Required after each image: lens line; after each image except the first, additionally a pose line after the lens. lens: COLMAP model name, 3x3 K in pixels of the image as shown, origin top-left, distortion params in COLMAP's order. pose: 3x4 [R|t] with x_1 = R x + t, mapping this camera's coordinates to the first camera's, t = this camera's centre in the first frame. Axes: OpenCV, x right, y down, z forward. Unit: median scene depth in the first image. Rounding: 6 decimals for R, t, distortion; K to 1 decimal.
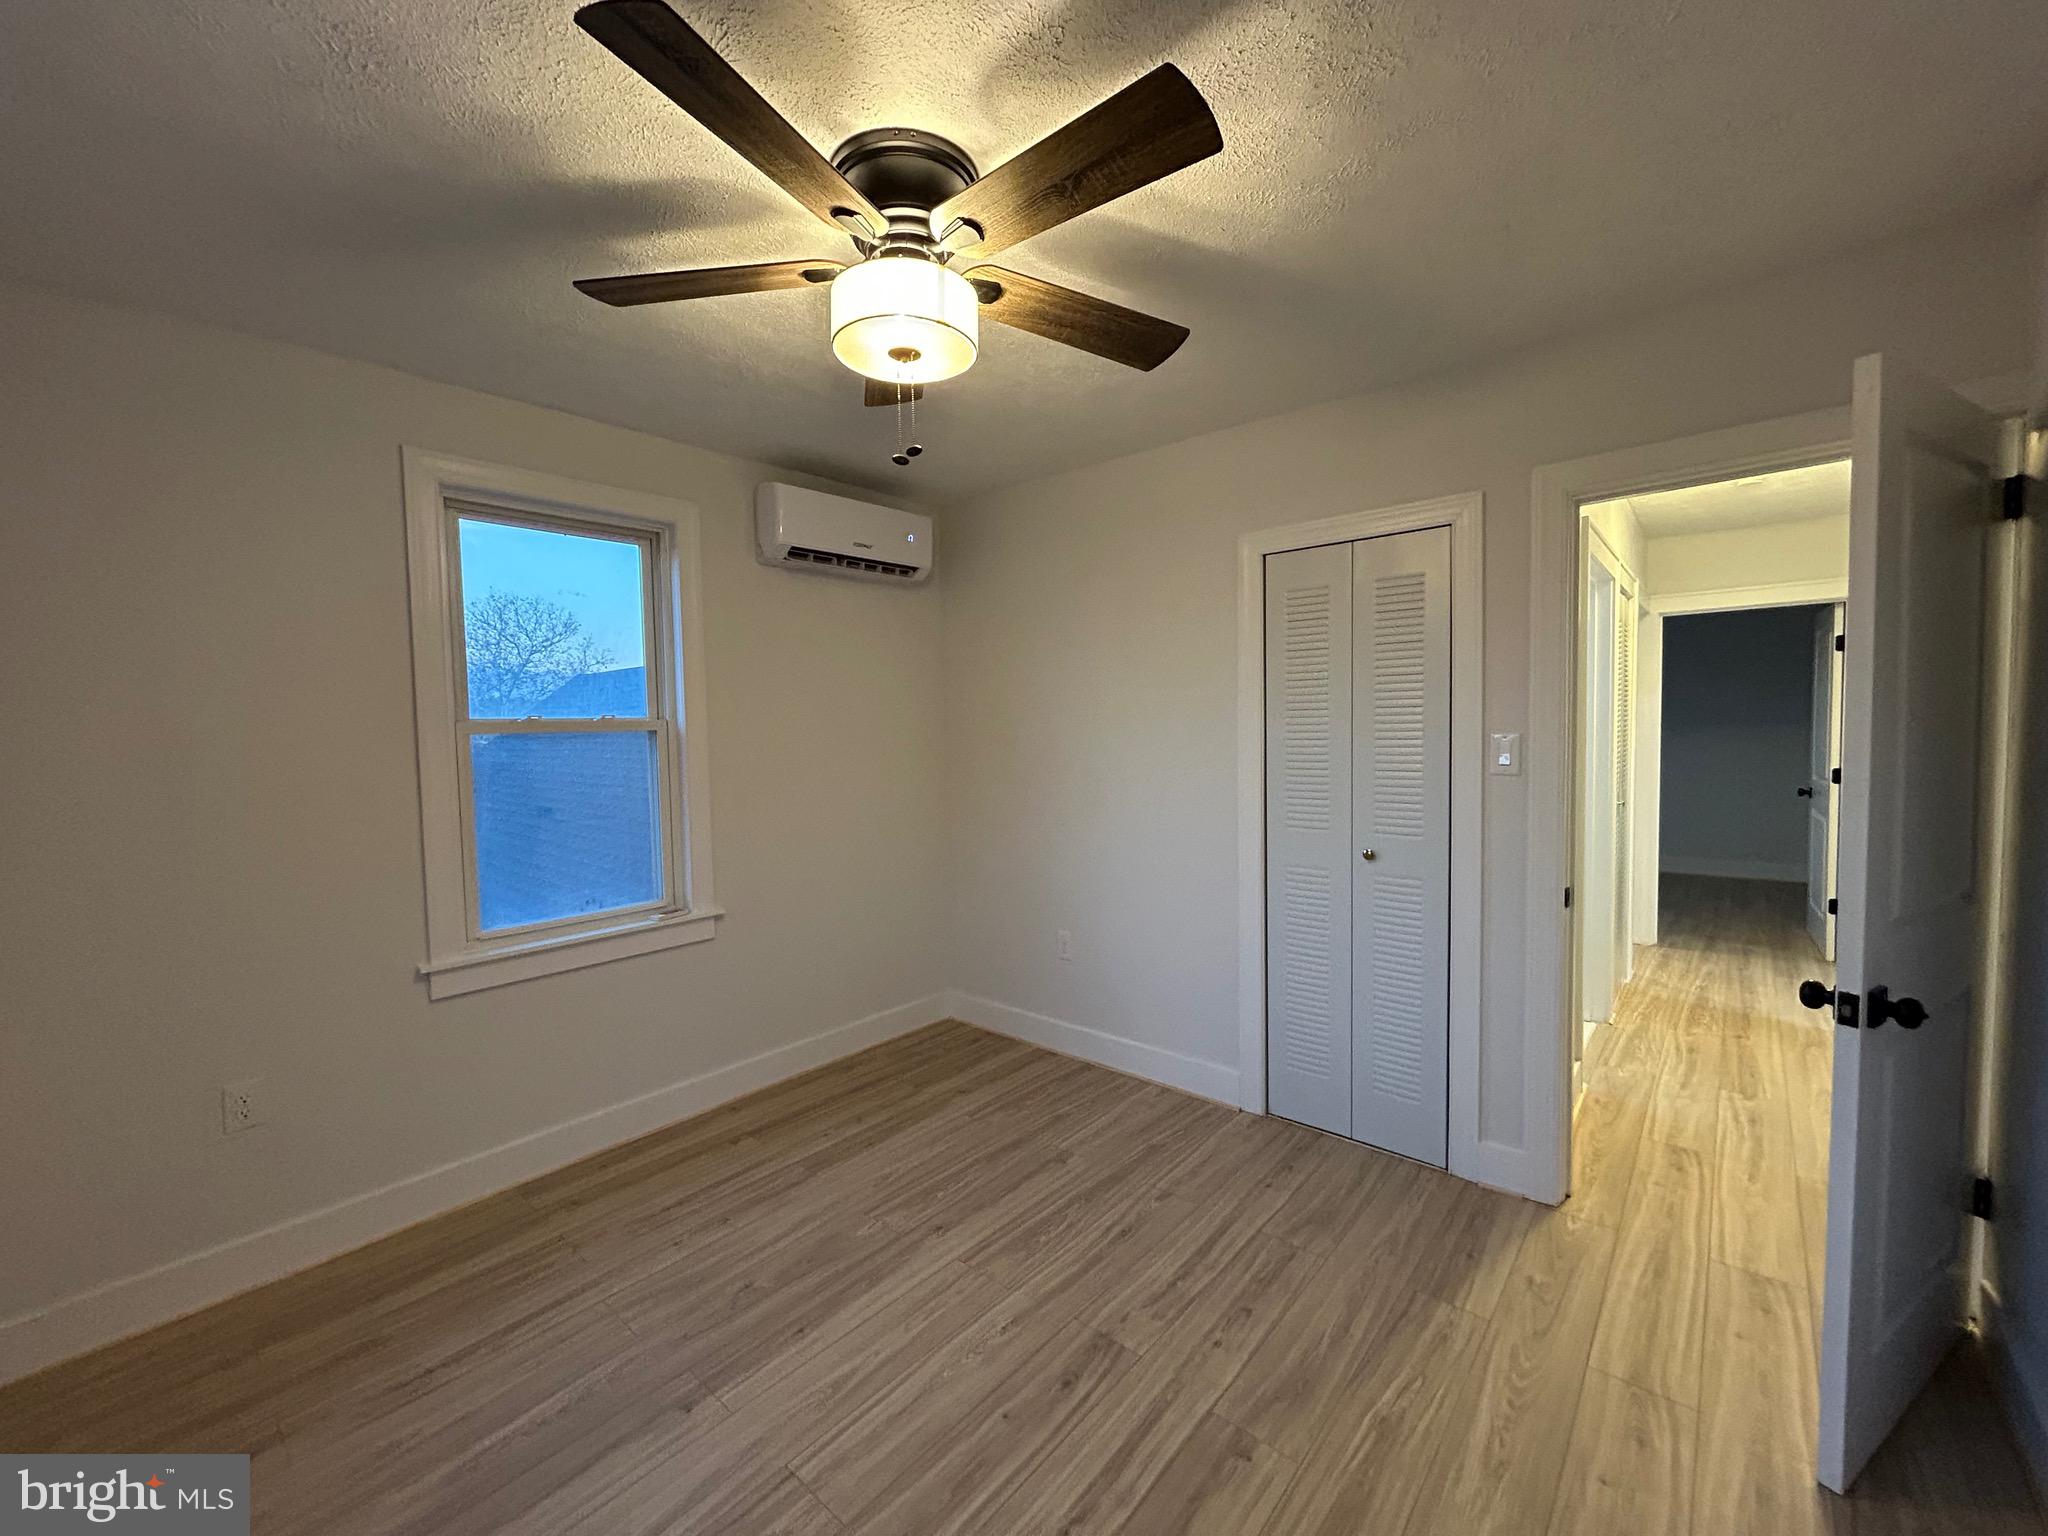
lens RADIAL K [[825.1, 0, 1025.6], [0, 825.1, 773.8], [0, 0, 1]] dist [0.000328, 0.000175]
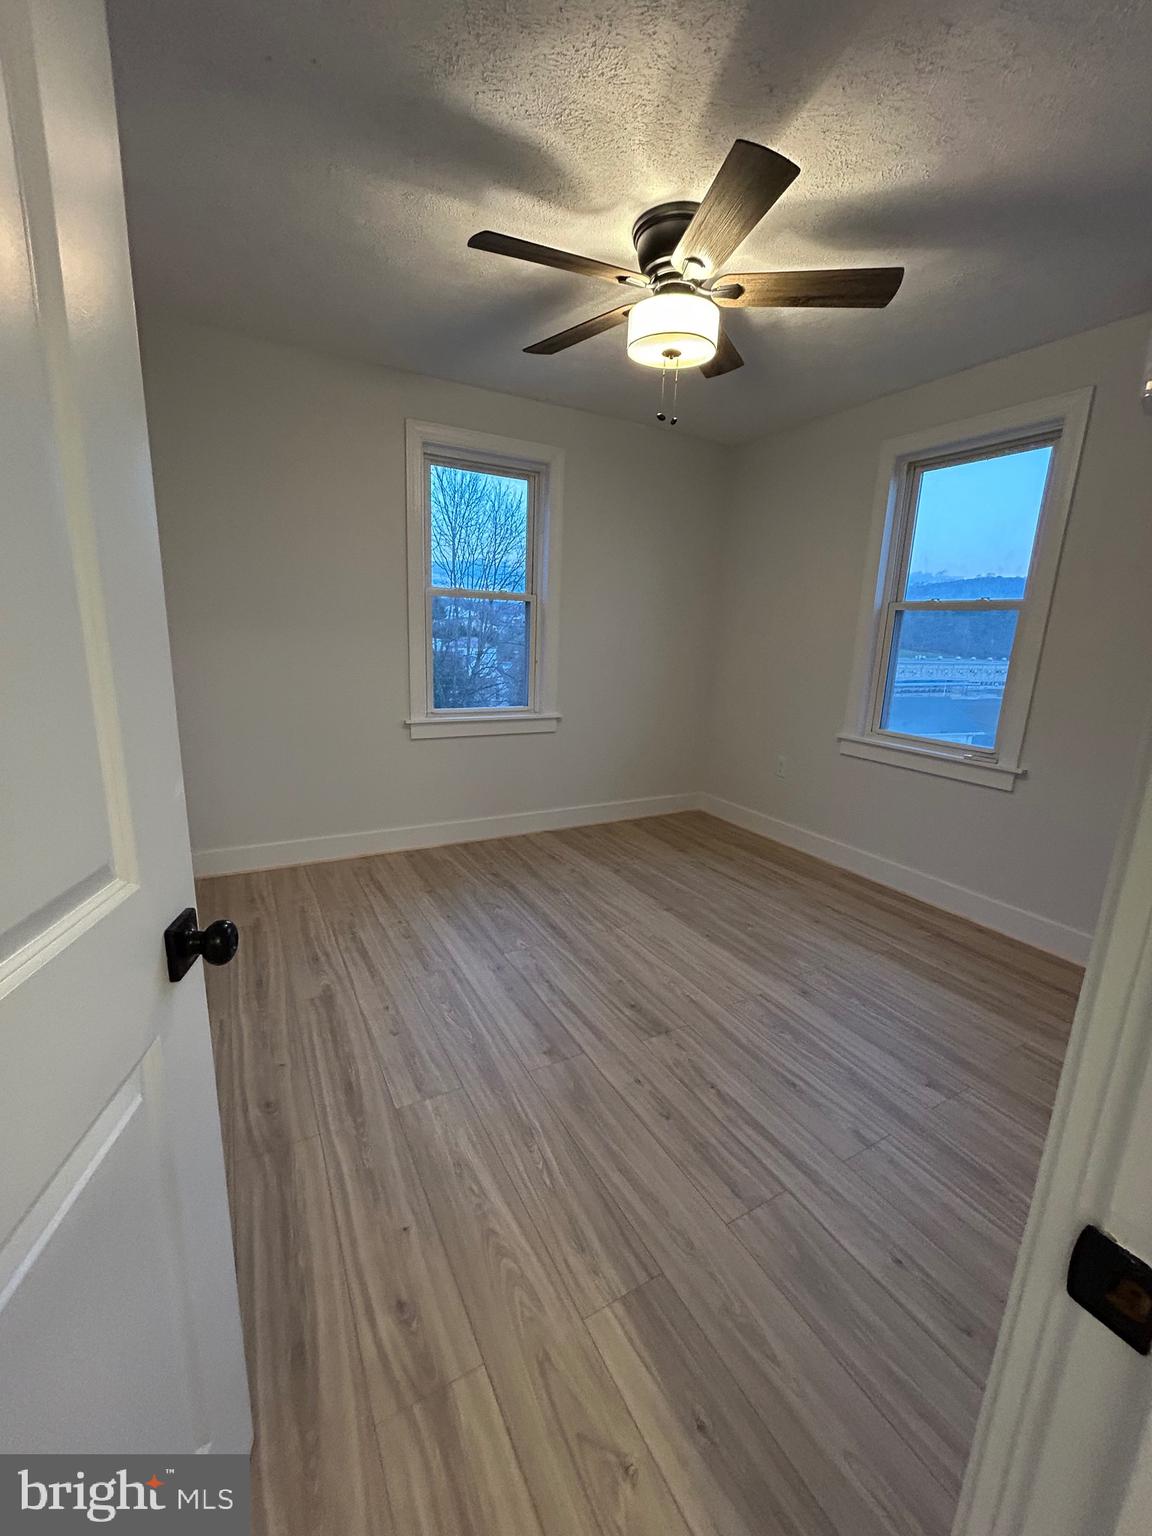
lens RADIAL K [[618.9, 0, 579.0], [0, 618.9, 767.3], [0, 0, 1]] dist [0.000328, 0.000175]
pose [[-0.337363, 0.214972, -0.916501, 0.906312], [-0.085263, 0.962597, 0.257170, -0.012666], [0.937505, 0.164904, -0.306416, 0.986820]]
